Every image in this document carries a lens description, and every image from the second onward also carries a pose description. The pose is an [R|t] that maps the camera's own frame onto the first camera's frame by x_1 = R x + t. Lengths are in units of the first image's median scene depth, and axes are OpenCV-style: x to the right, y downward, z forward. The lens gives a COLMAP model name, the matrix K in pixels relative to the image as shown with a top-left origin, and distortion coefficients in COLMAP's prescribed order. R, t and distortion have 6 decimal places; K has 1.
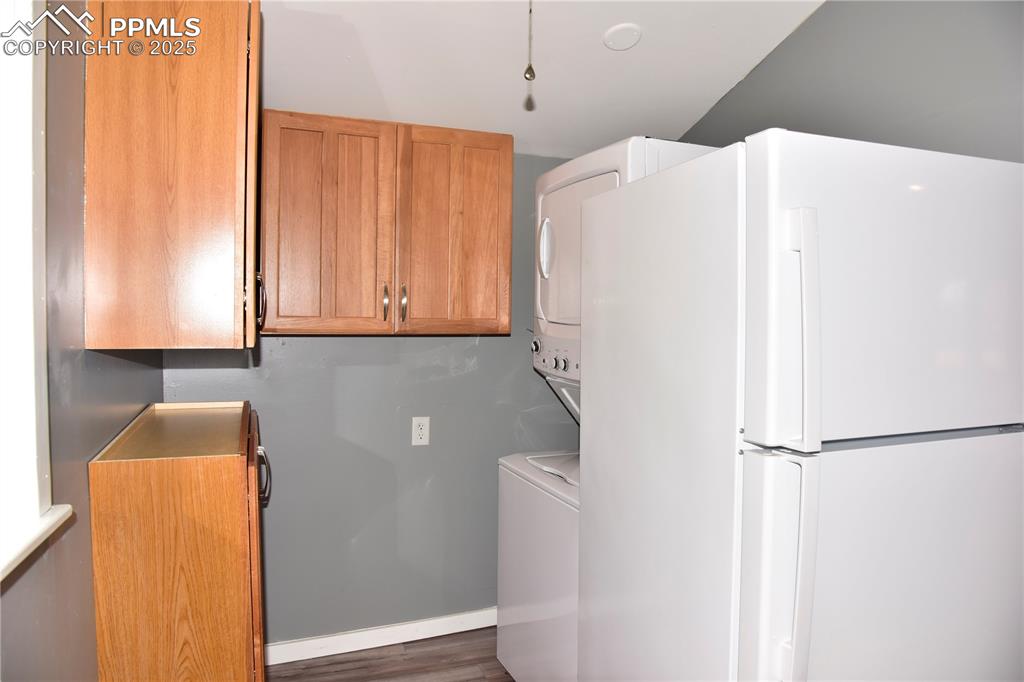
lens RADIAL K [[702.4, 0, 514.6], [0, 702.4, 341.6], [0, 0, 1]] dist [-0.109711, 0.050714]
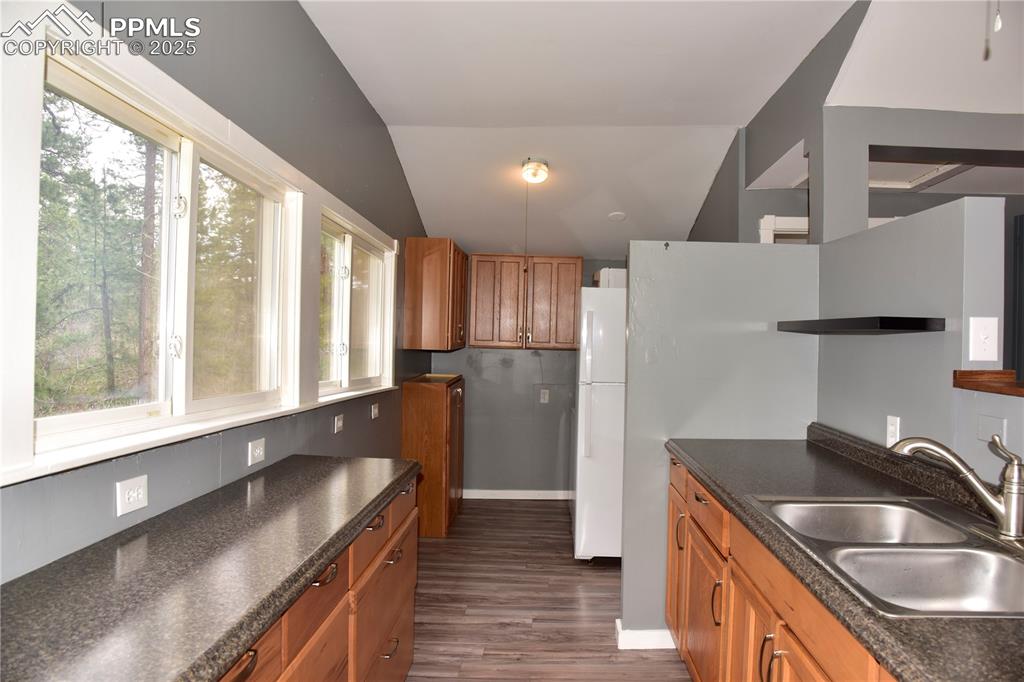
lens RADIAL K [[702.4, 0, 514.3], [0, 702.4, 339.6], [0, 0, 1]] dist [-0.109711, 0.050714]
pose [[0.917181, 0.015026, -0.398188, 0.692488], [-0.027522, 0.999291, -0.025685, 0.019355], [0.397520, 0.034516, 0.916944, -1.085000]]
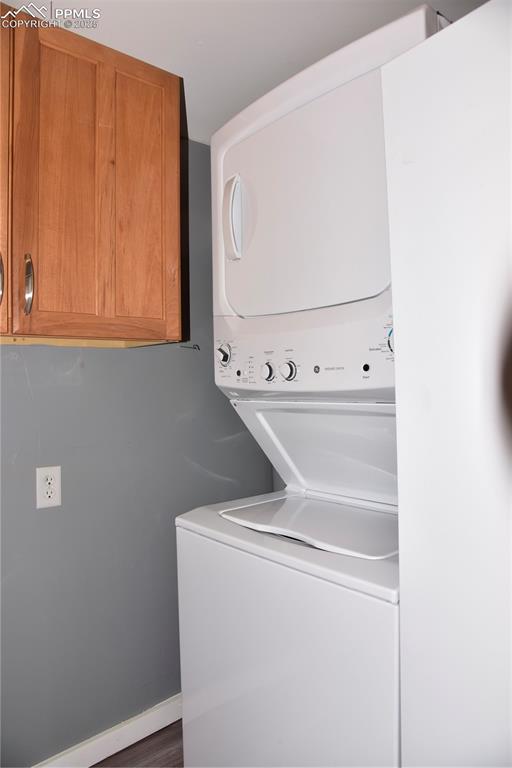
lens RADIAL K [[526.8, 0, 251.8], [0, 526.8, 384.9], [0, 0, 1]] dist [-0.109711, 0.050714]
pose [[0.952808, -0.030046, 0.302084, -0.104965], [0.042920, 0.998427, -0.036069, 0.058381], [-0.300525, 0.047332, 0.952599, 0.485923]]
